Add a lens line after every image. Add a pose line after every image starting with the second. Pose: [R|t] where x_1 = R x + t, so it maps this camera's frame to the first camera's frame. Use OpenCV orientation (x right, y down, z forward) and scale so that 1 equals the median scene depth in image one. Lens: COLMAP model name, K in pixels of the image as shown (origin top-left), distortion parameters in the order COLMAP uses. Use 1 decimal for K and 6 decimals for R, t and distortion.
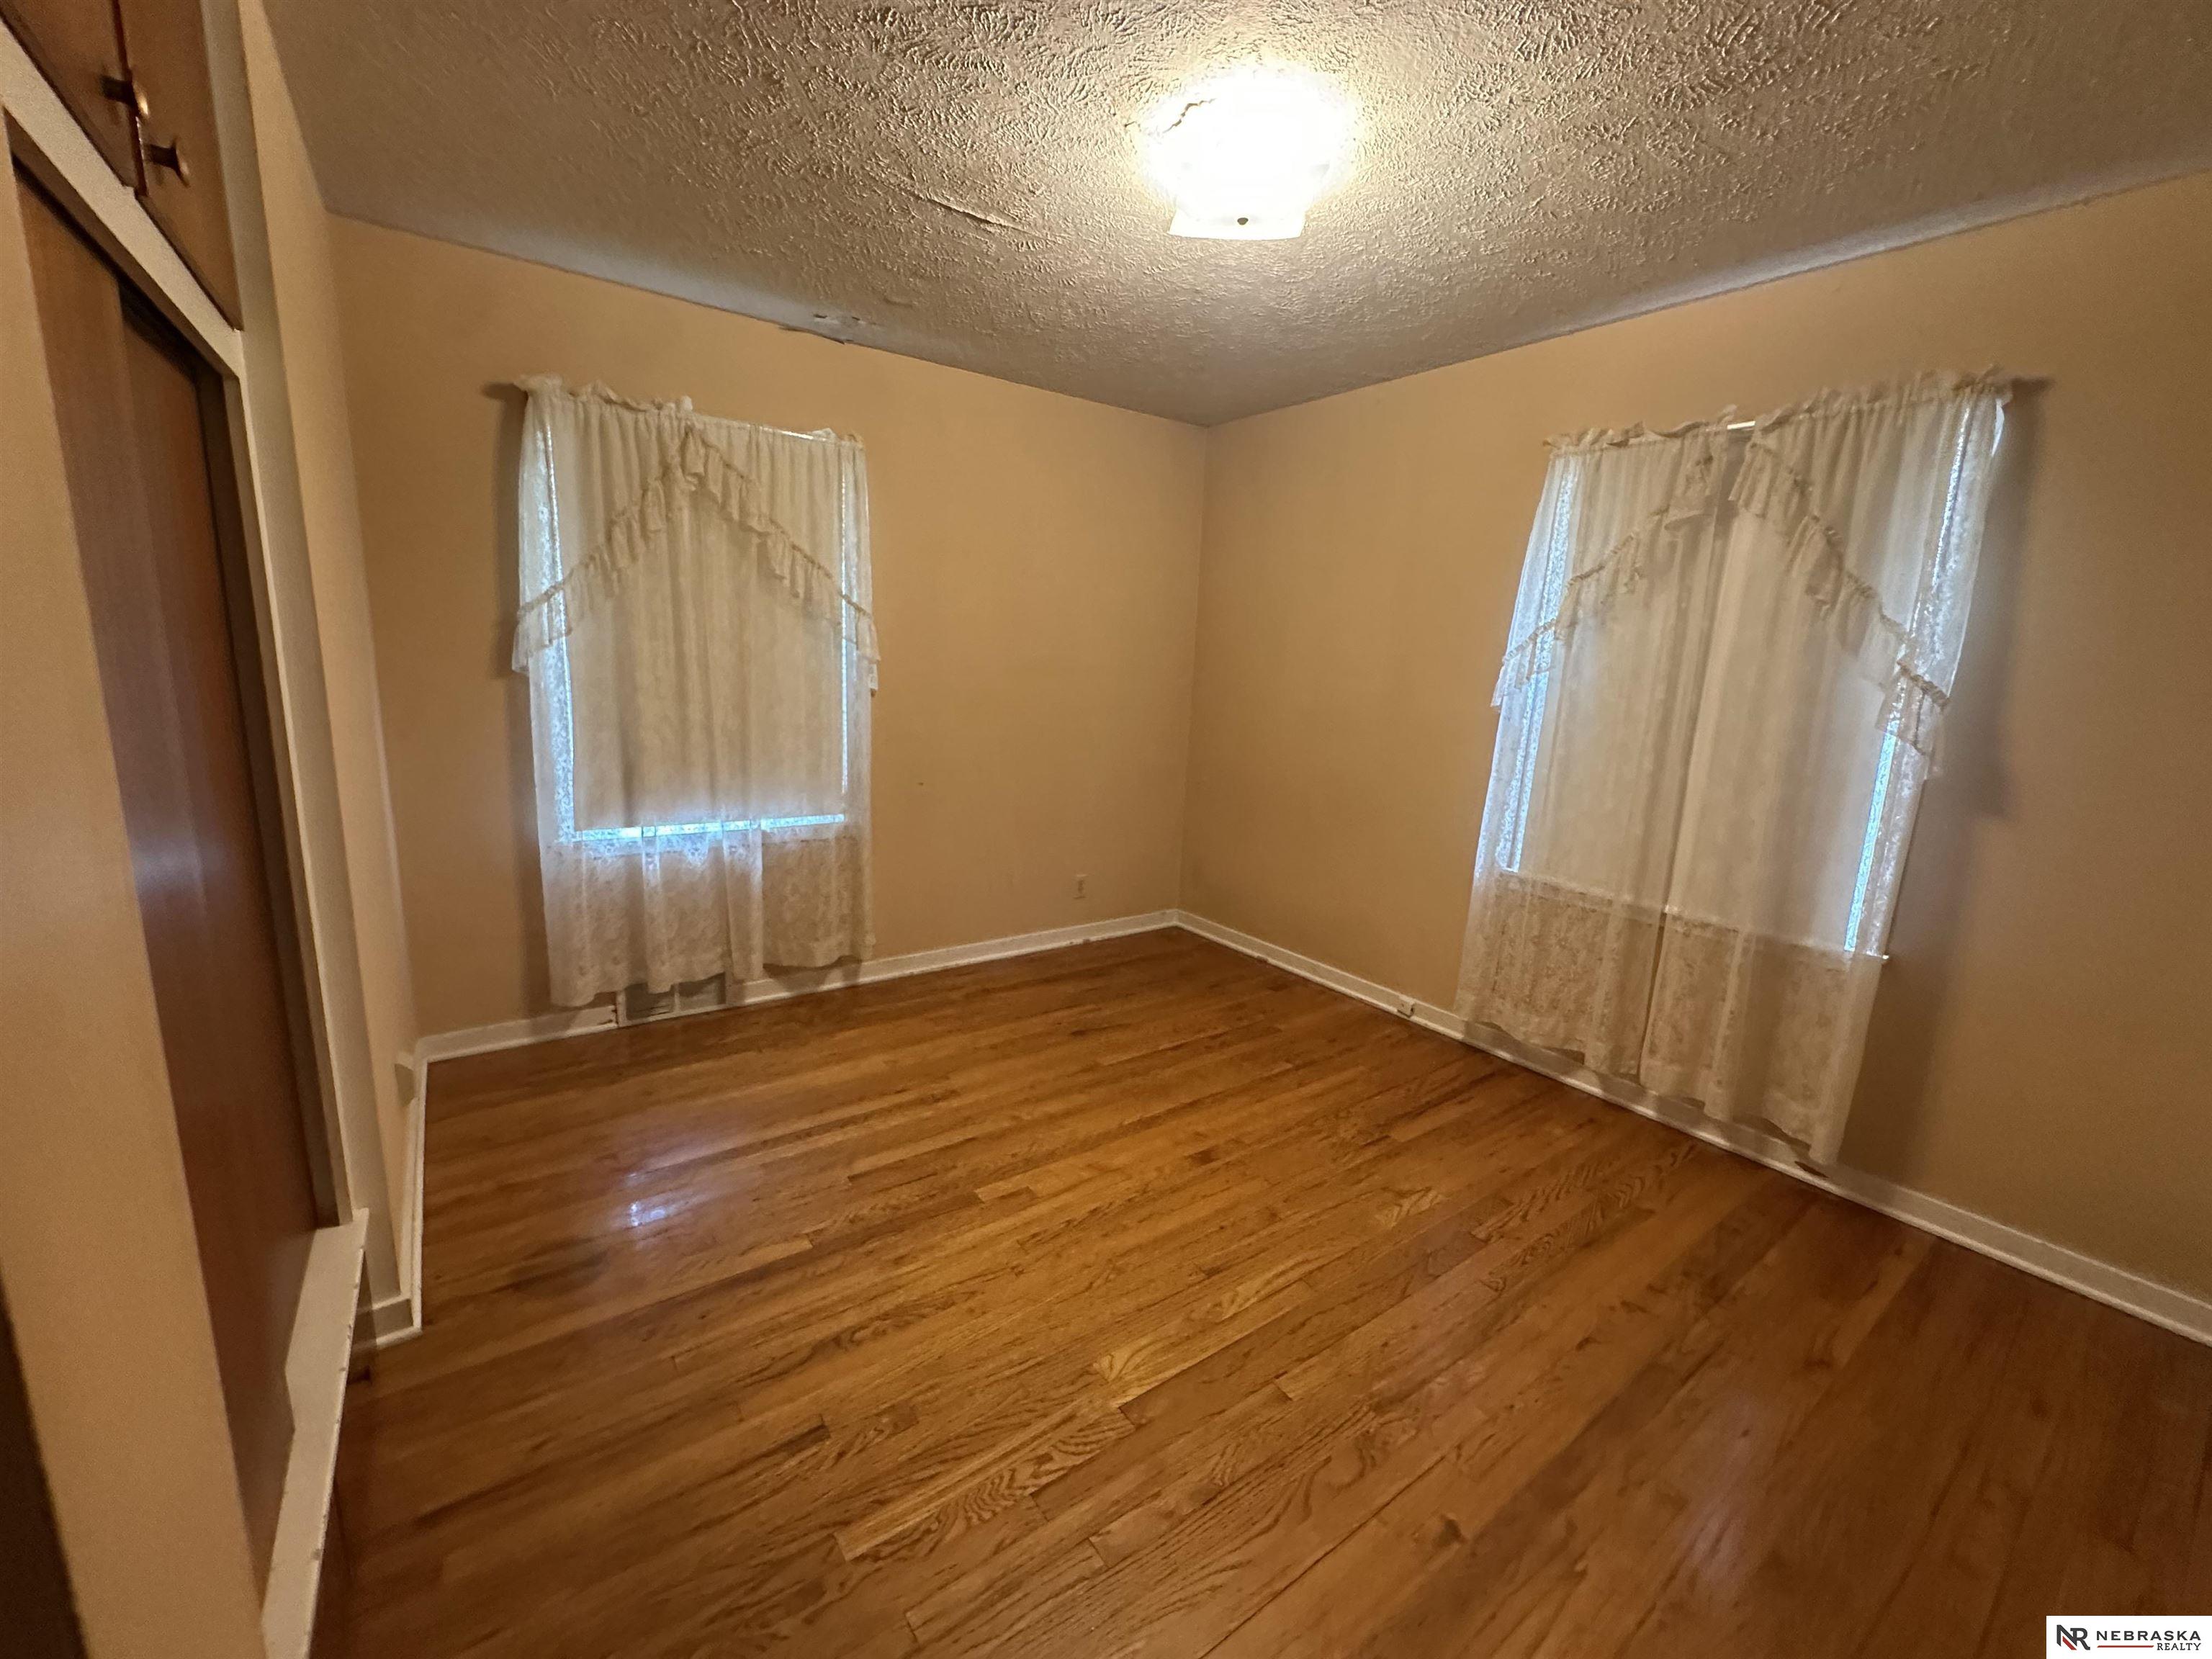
lens RADIAL K [[875.3, 0, 1103.3], [0, 875.3, 834.4], [0, 0, 1]] dist [-0.006056, 0.000158]
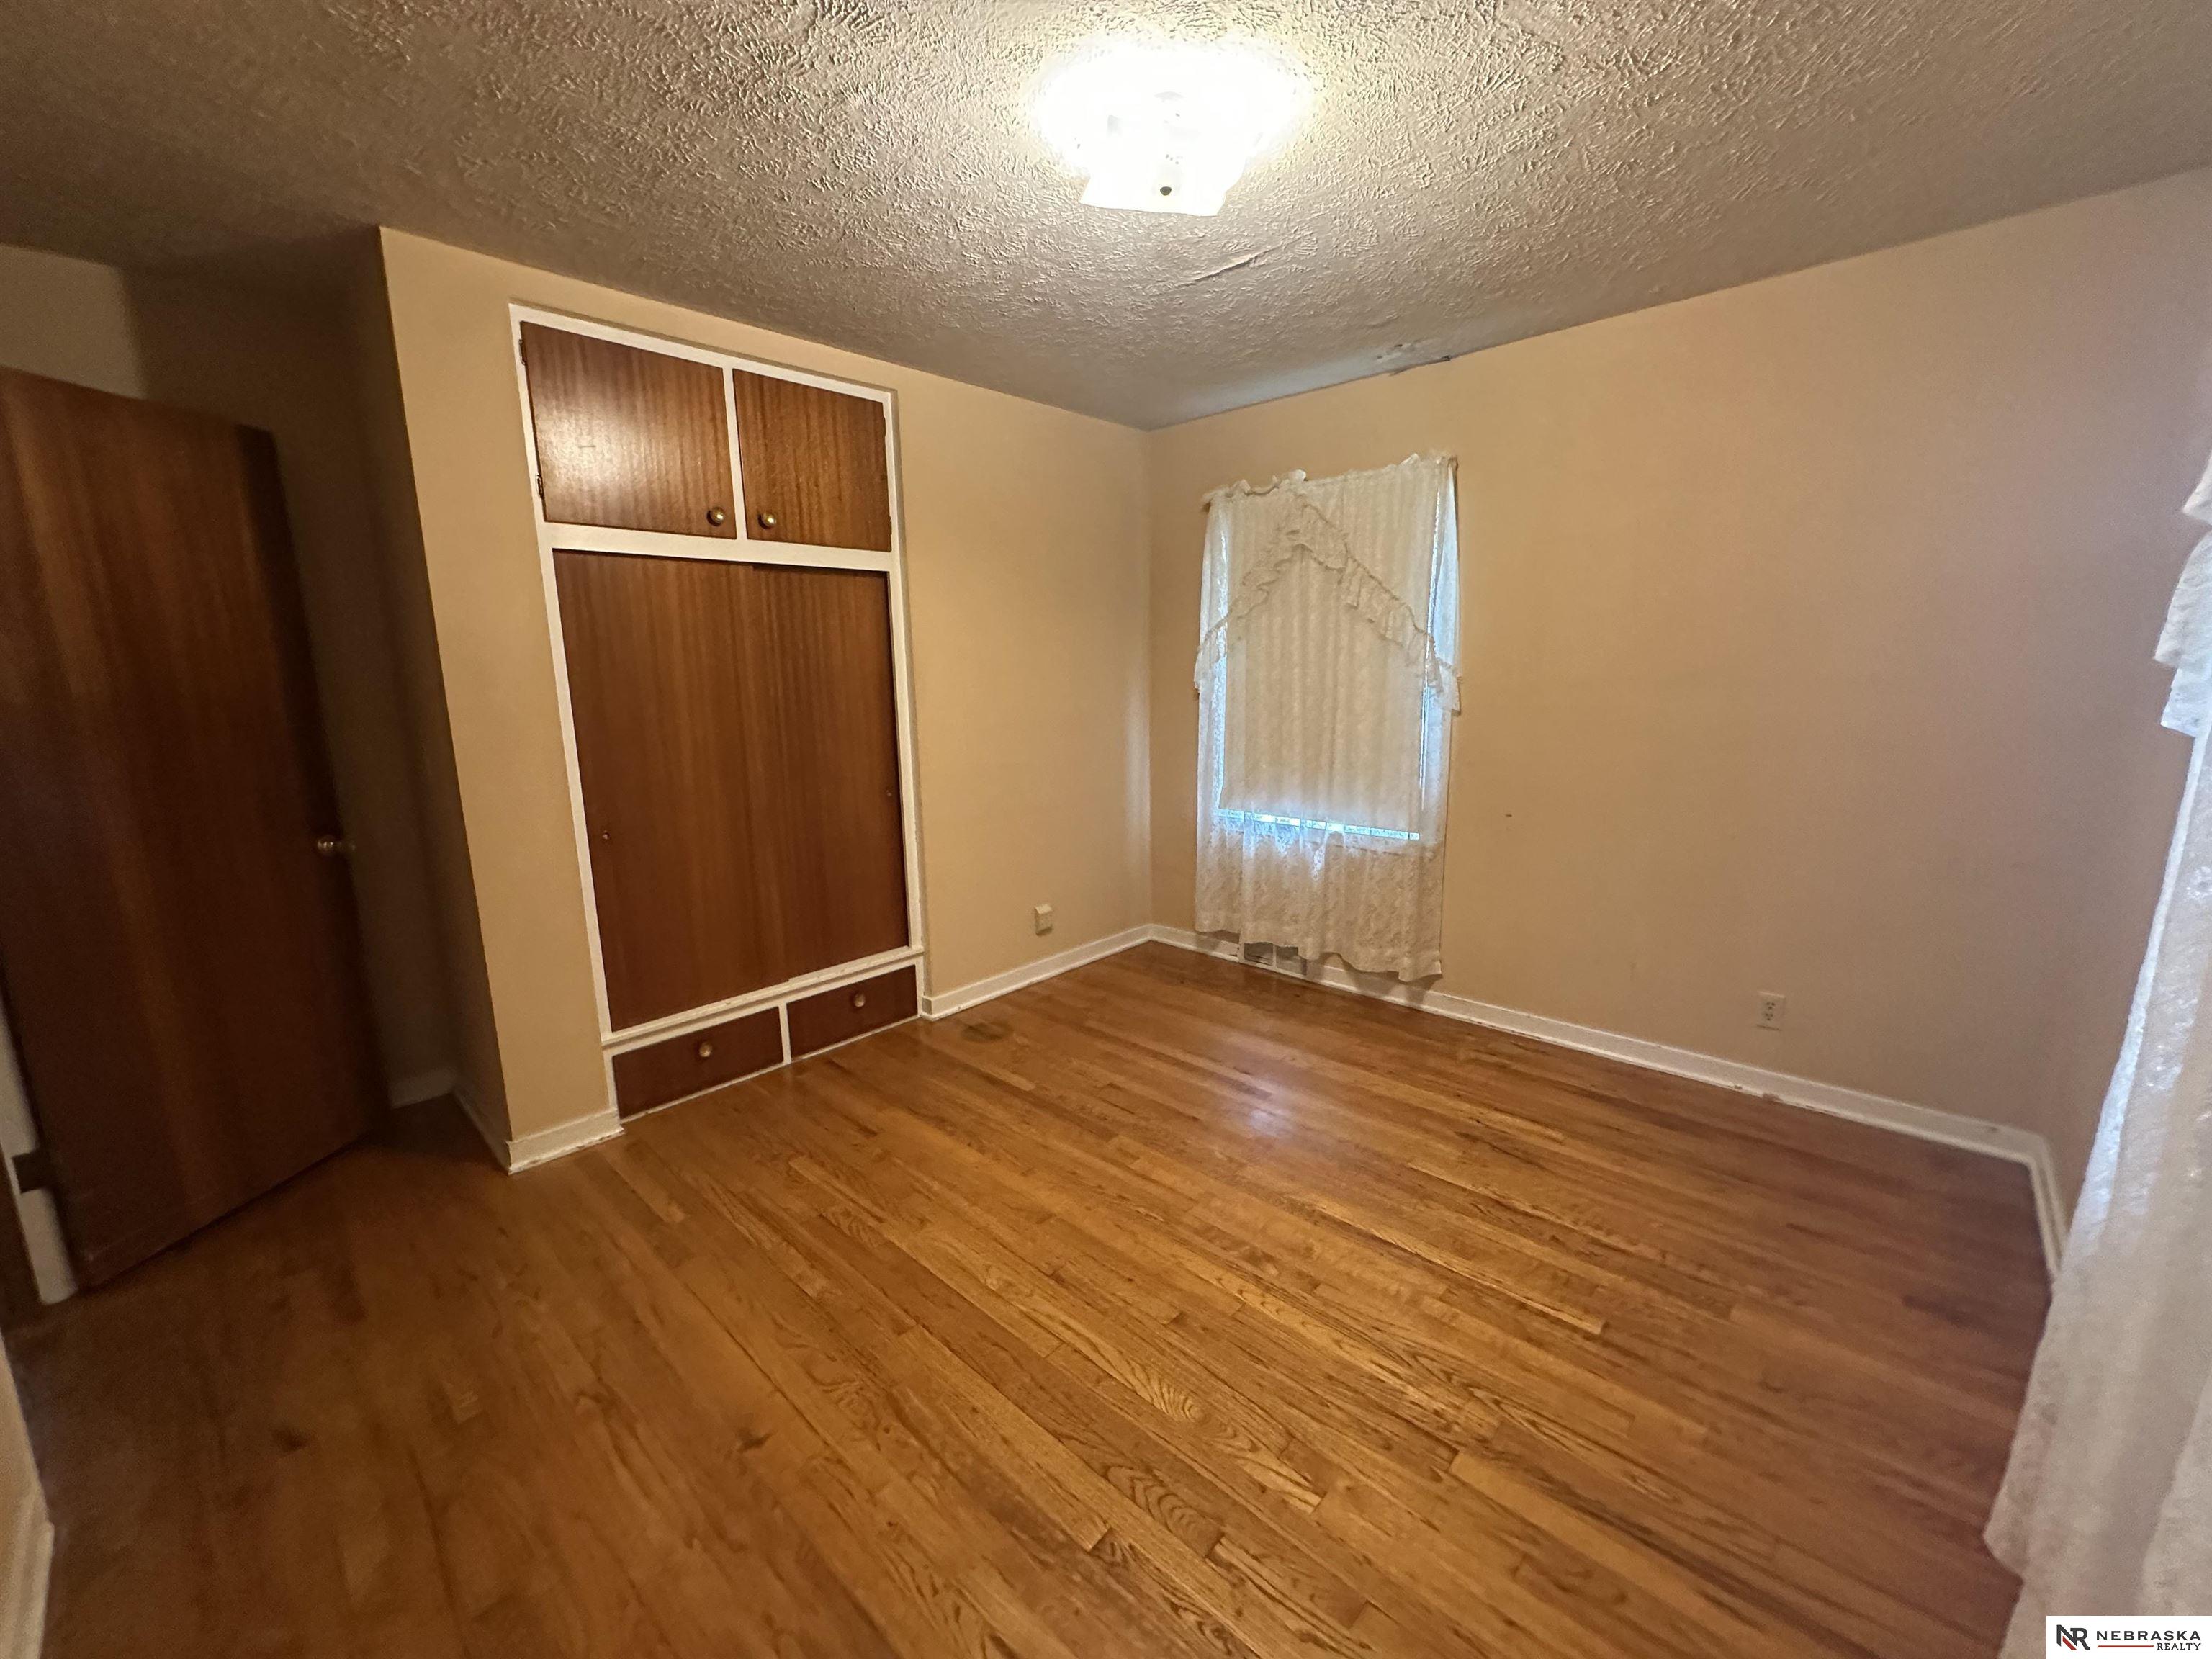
lens RADIAL K [[875.3, 0, 1103.5], [0, 875.3, 832.6], [0, 0, 1]] dist [-0.006056, 0.000158]
pose [[0.198036, 0.133527, -0.971057, 0.658824], [-0.173444, 0.979819, 0.099360, -0.066269], [0.964727, 0.148747, 0.217199, 0.483950]]
